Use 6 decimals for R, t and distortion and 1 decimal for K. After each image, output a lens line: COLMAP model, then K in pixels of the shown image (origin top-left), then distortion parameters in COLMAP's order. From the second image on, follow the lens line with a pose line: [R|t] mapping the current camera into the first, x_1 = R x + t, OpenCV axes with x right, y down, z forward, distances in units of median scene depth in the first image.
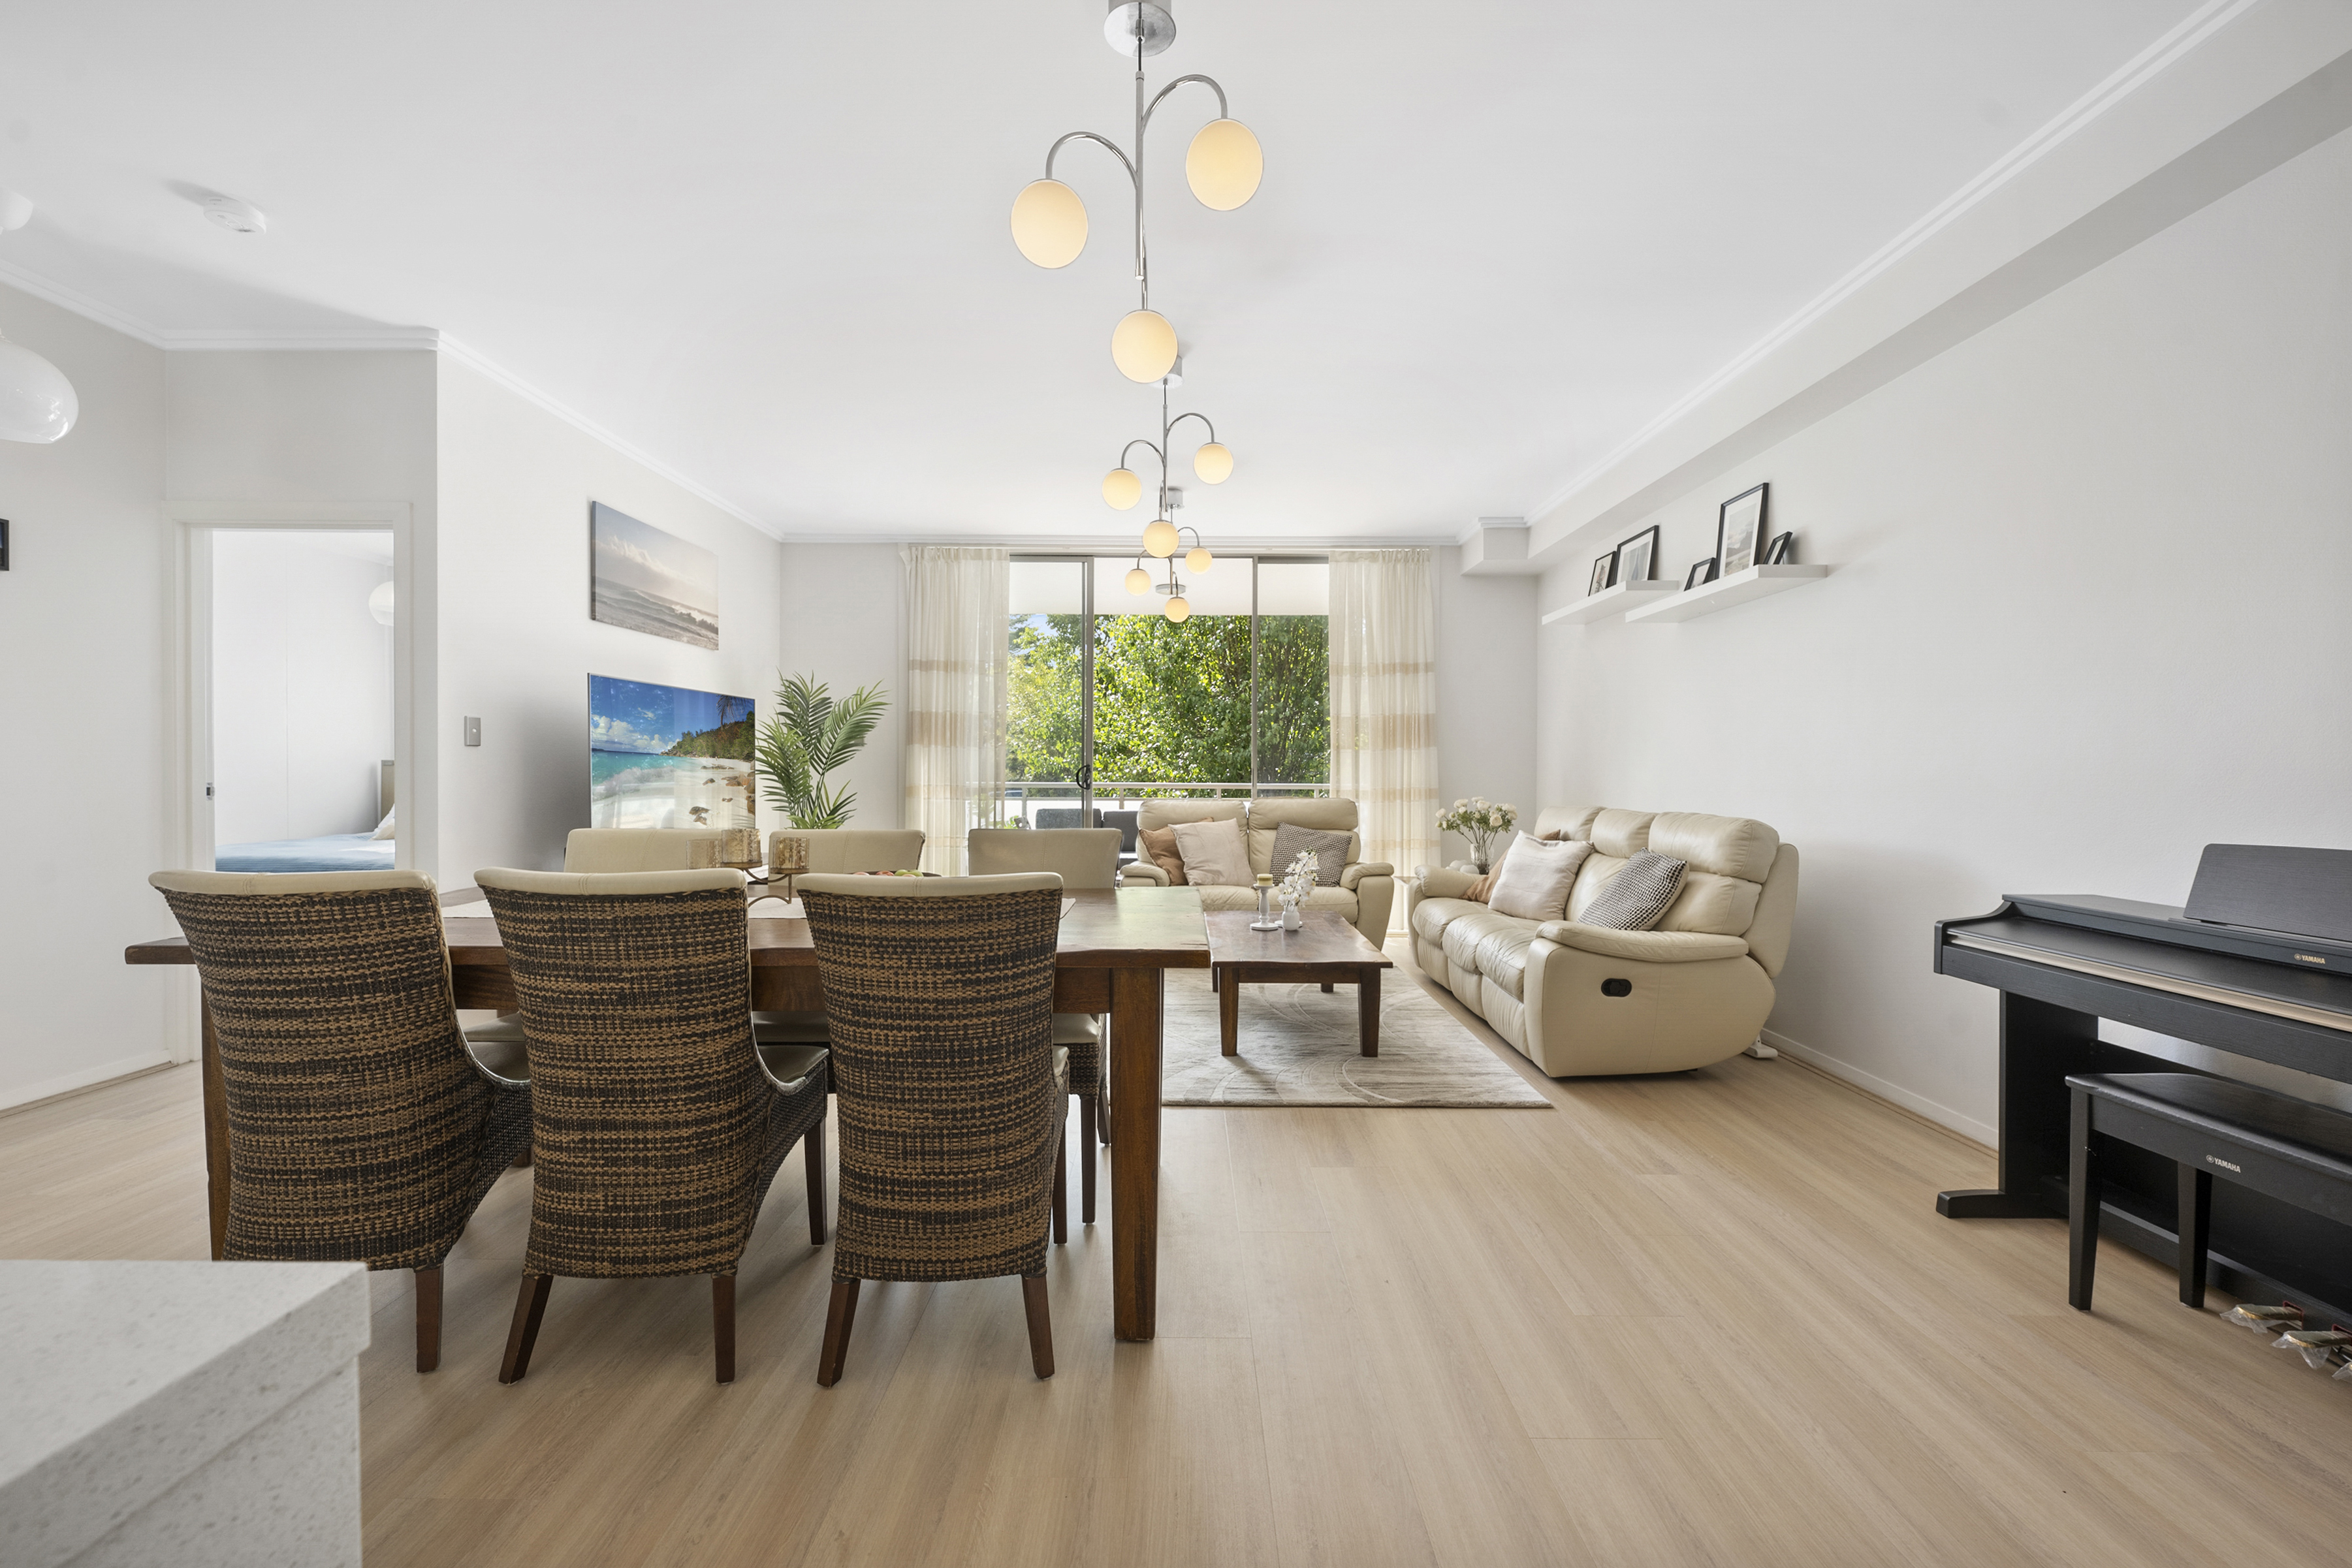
lens RADIAL K [[962.0, 0, 1276.7], [0, 962.0, 790.4], [0, 0, 1]] dist [-0.003246, -0.000416]
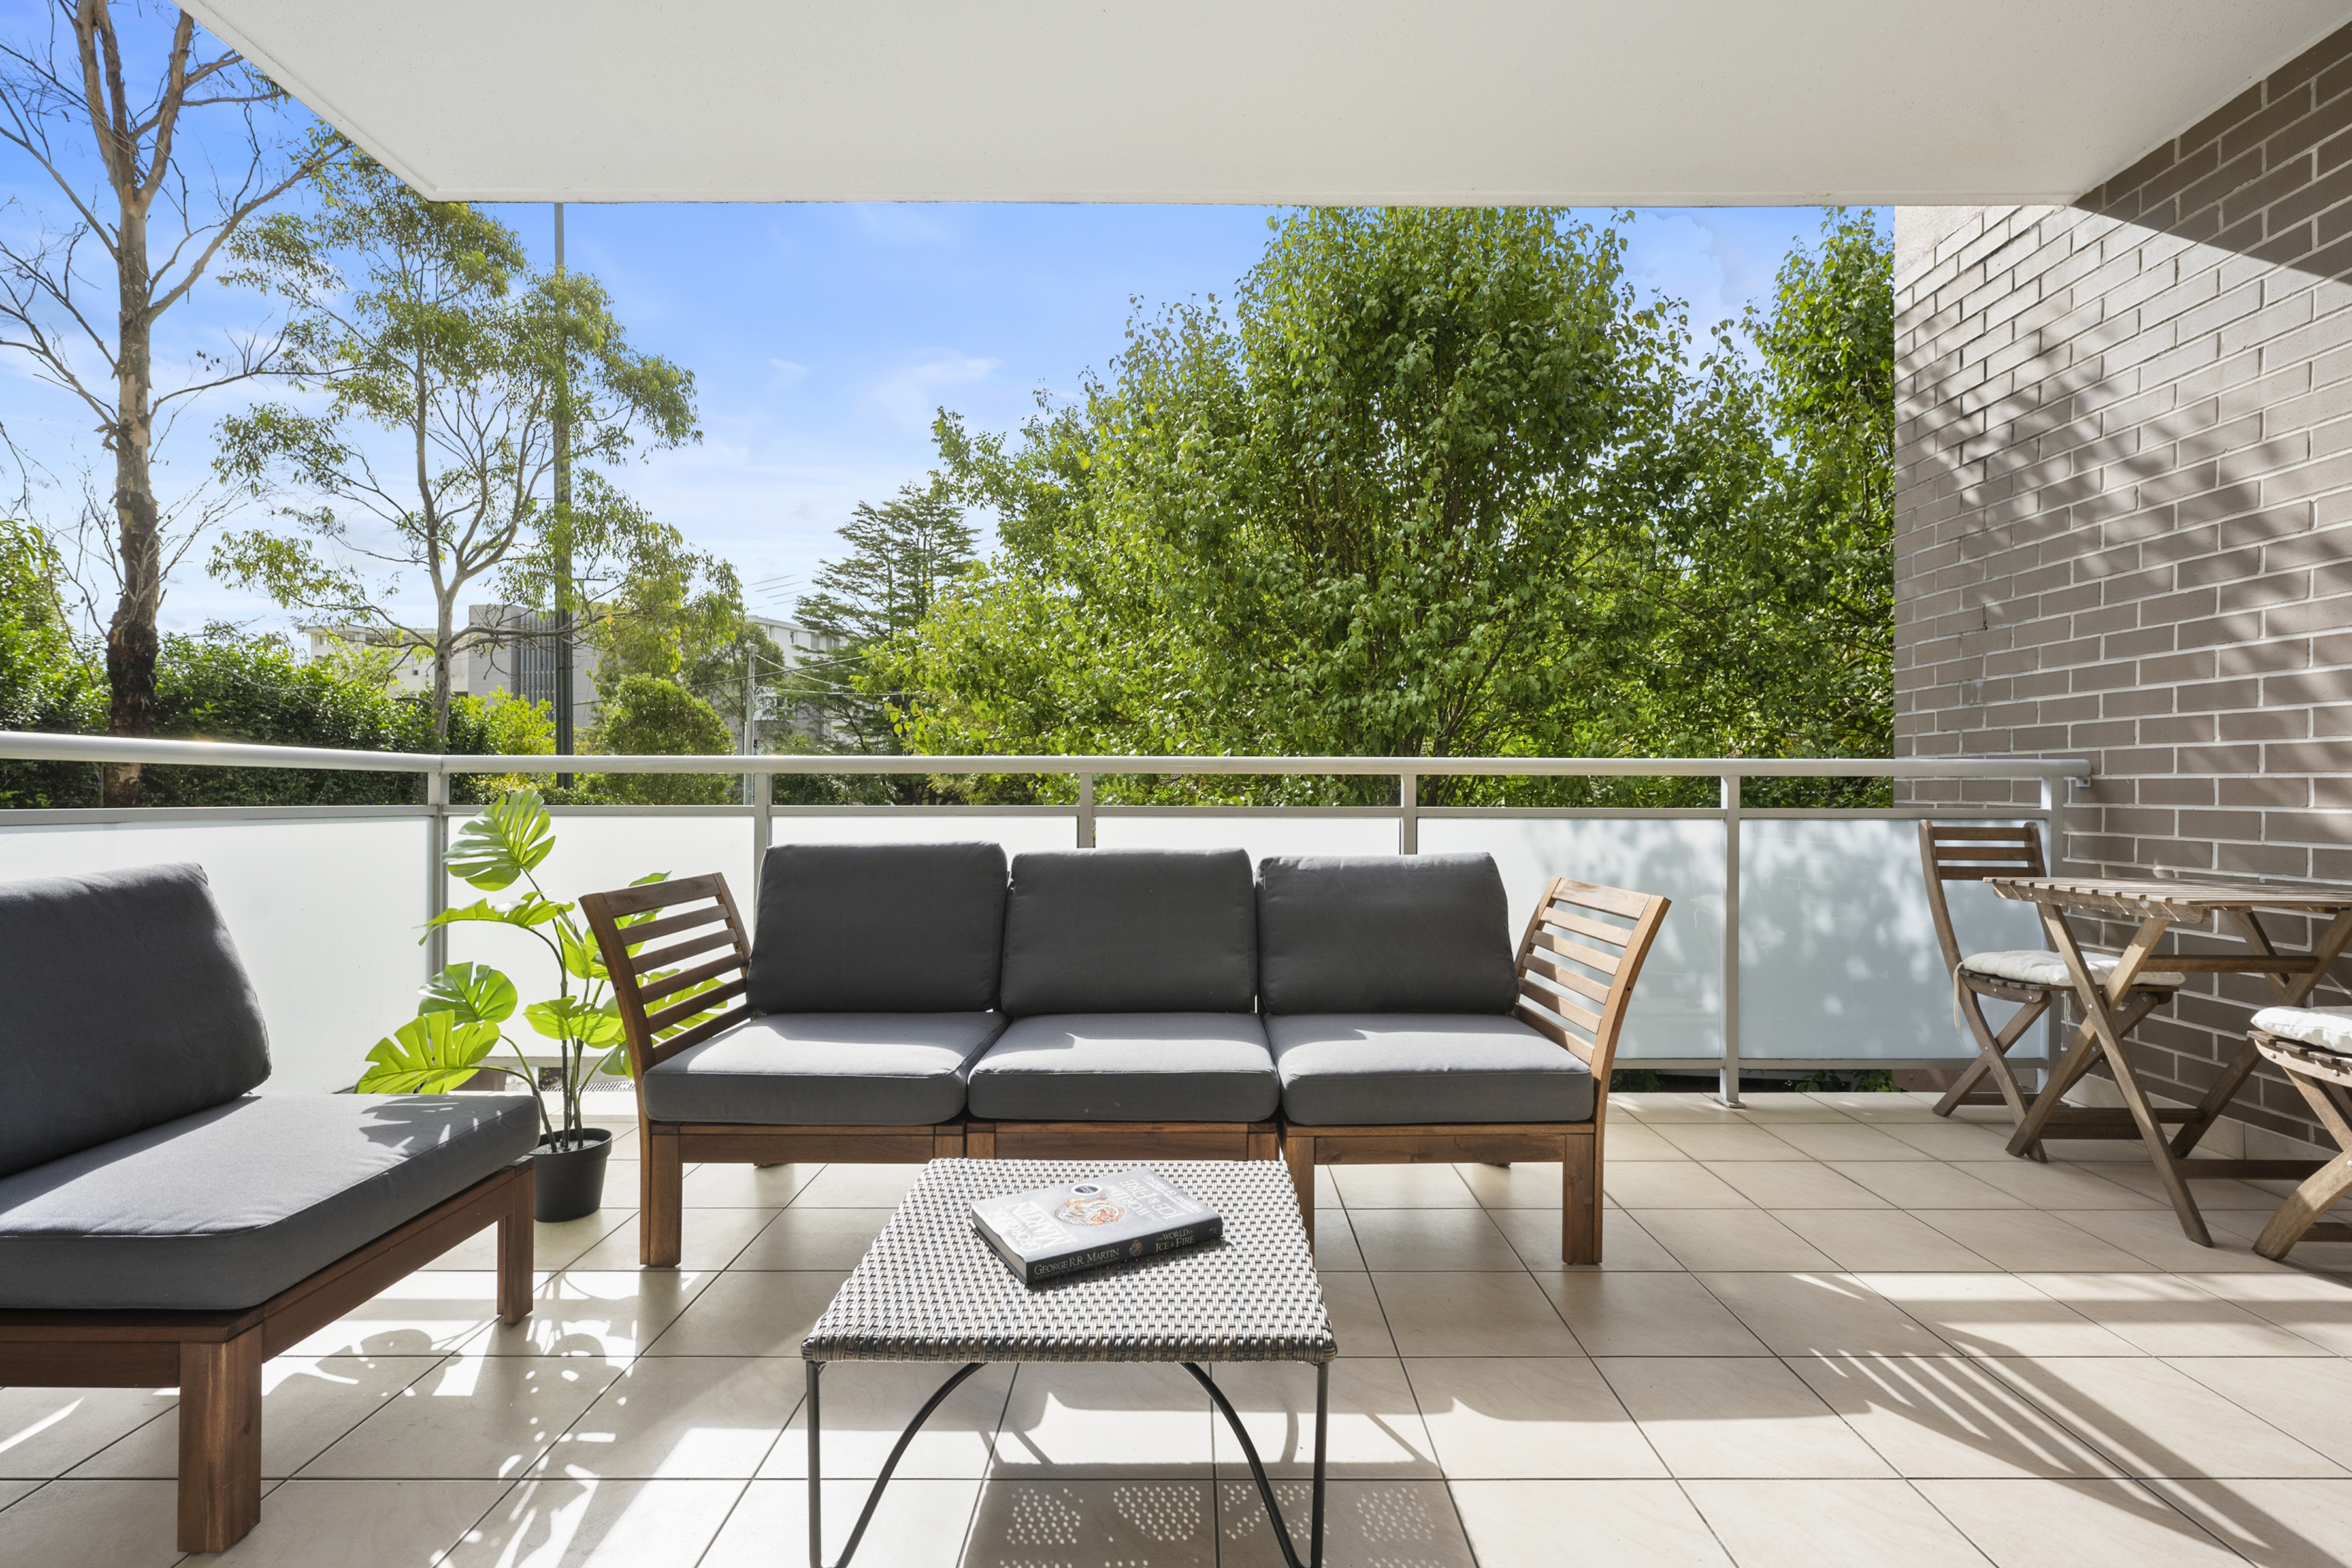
lens RADIAL K [[1069.8, 0, 1176.6], [0, 1069.8, 790.9], [0, 0, 1]] dist [0.000097, 0.000002]
pose [[0.993970, -0.008653, -0.109311, -0.149985], [0.006849, 0.999834, -0.016865, 0.012636], [0.109439, 0.016015, 0.993864, 1.020205]]
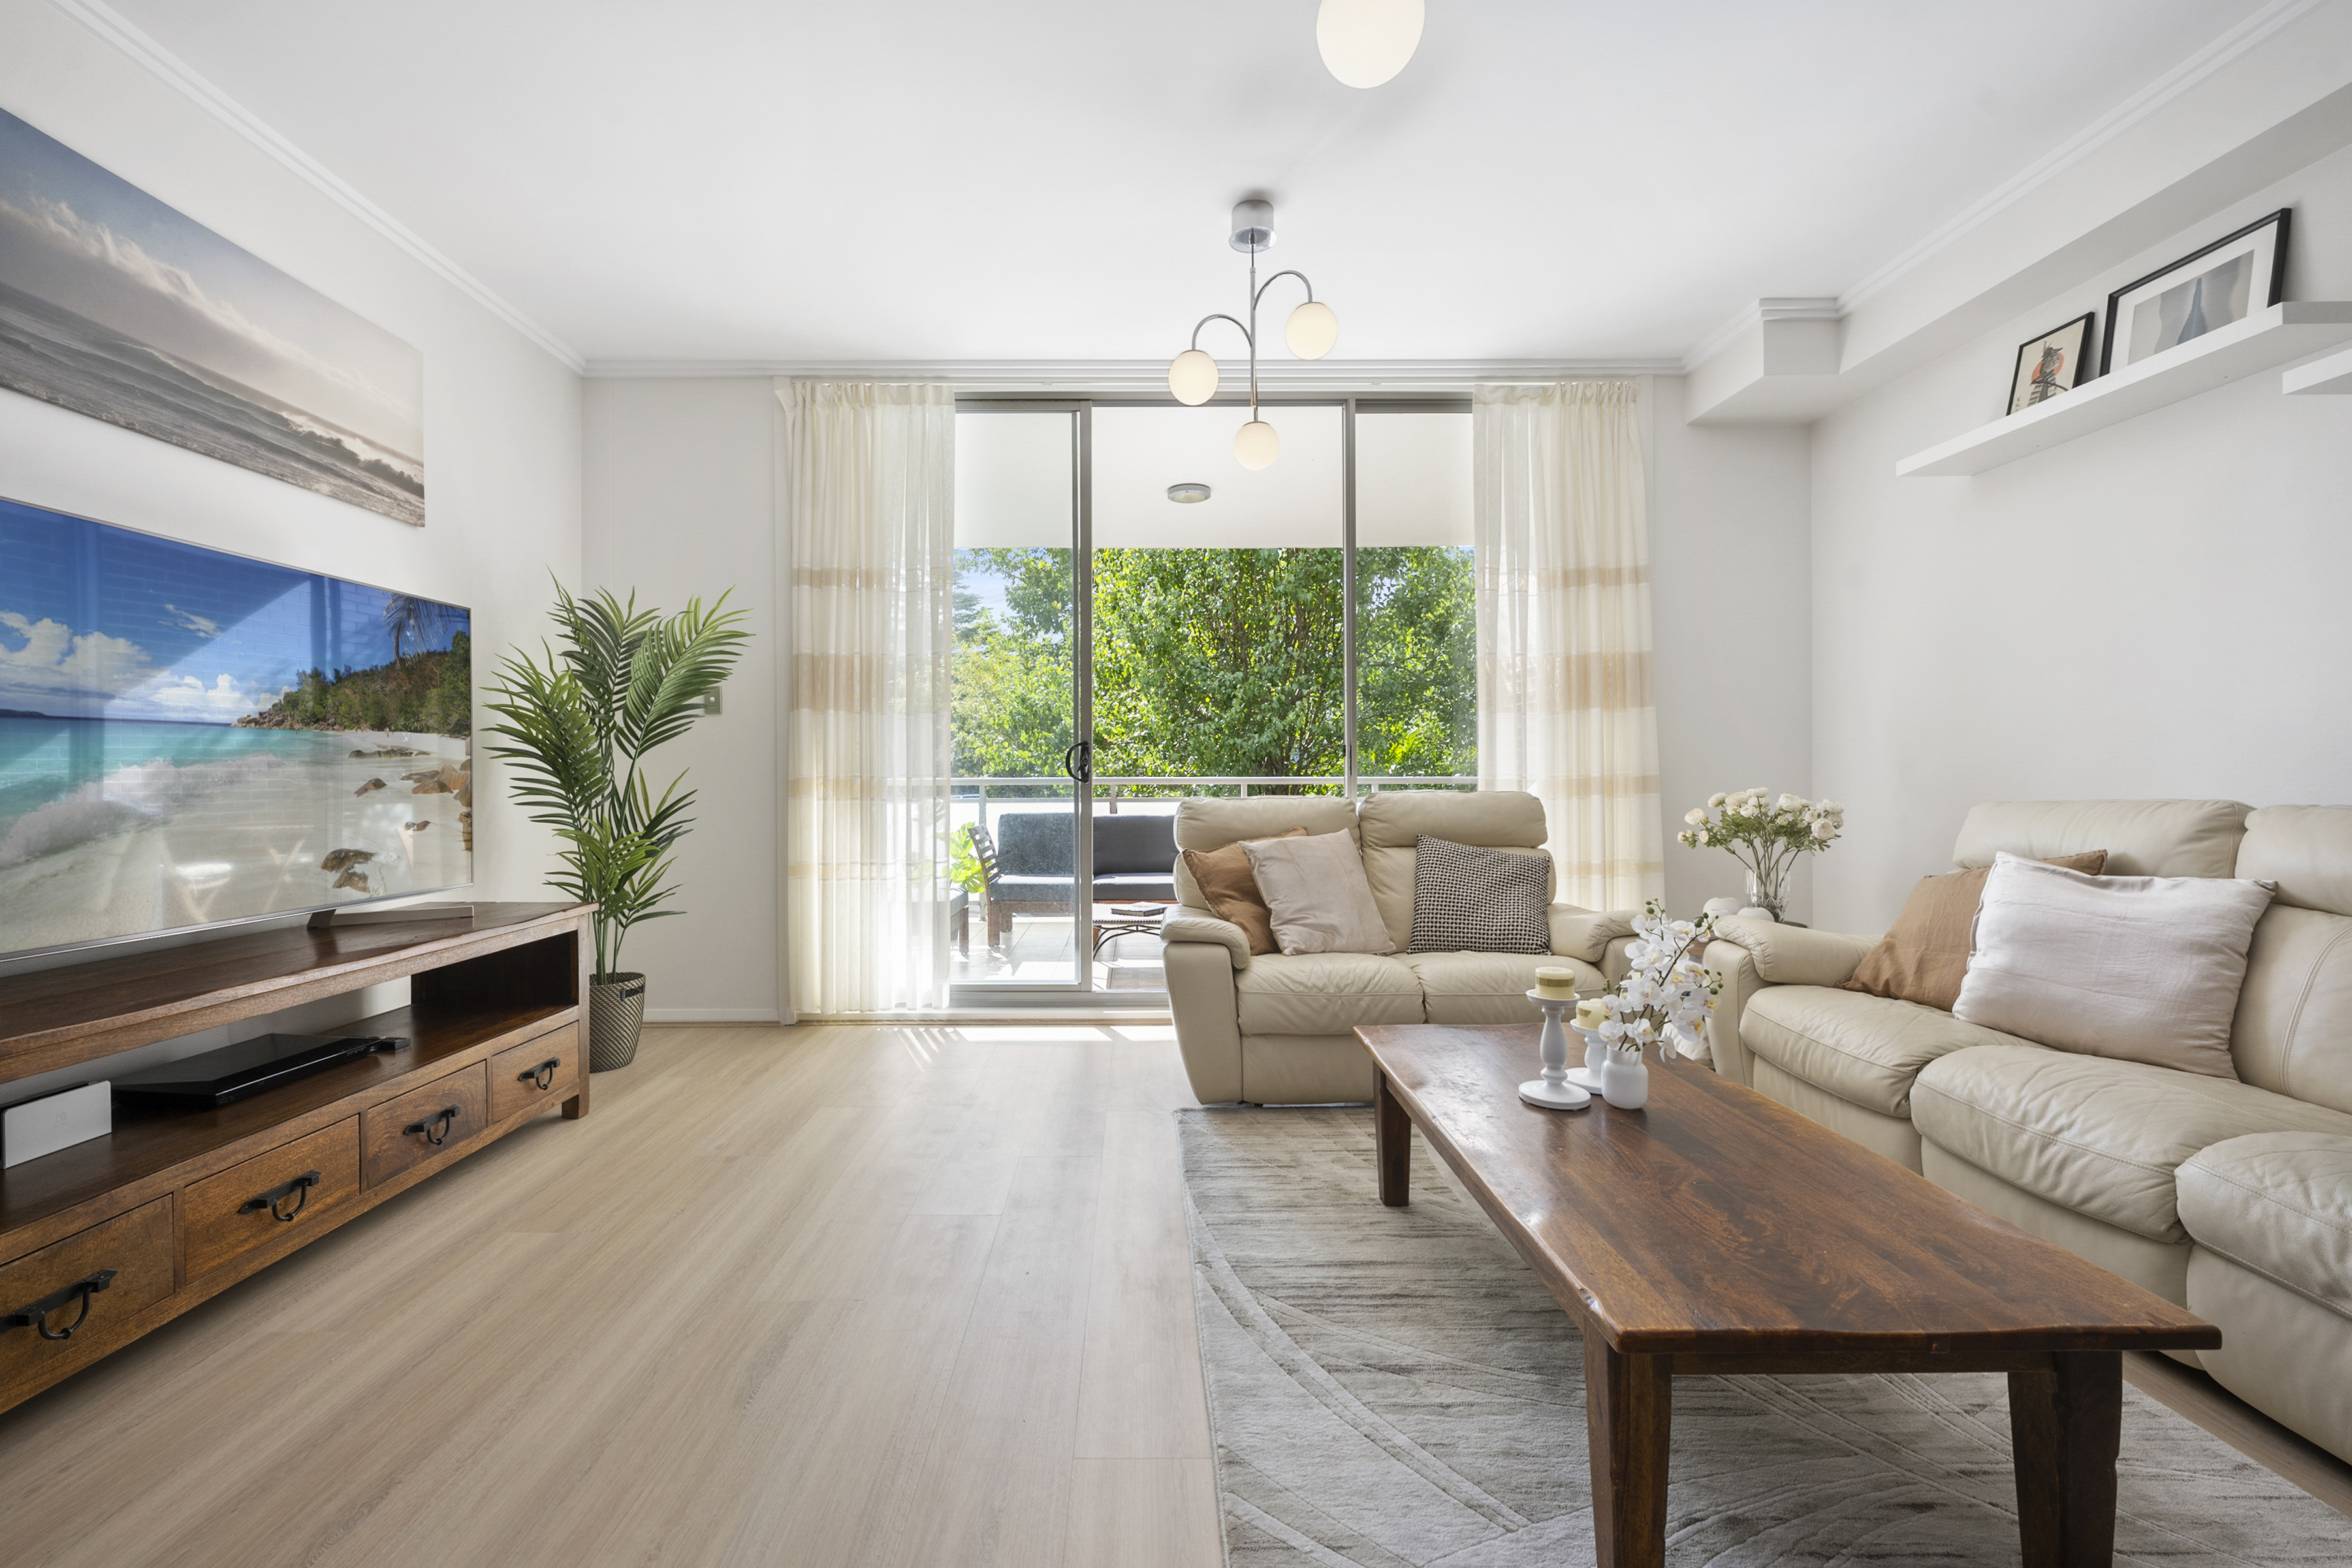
lens RADIAL K [[962.0, 0, 1164.3], [0, 962.0, 778.4], [0, 0, 1]] dist [-0.003246, -0.000416]
pose [[0.997538, -0.010737, -0.069303, -0.109358], [0.009689, 0.999834, -0.015447, 0.006862], [0.069458, 0.014738, 0.997476, 0.416456]]
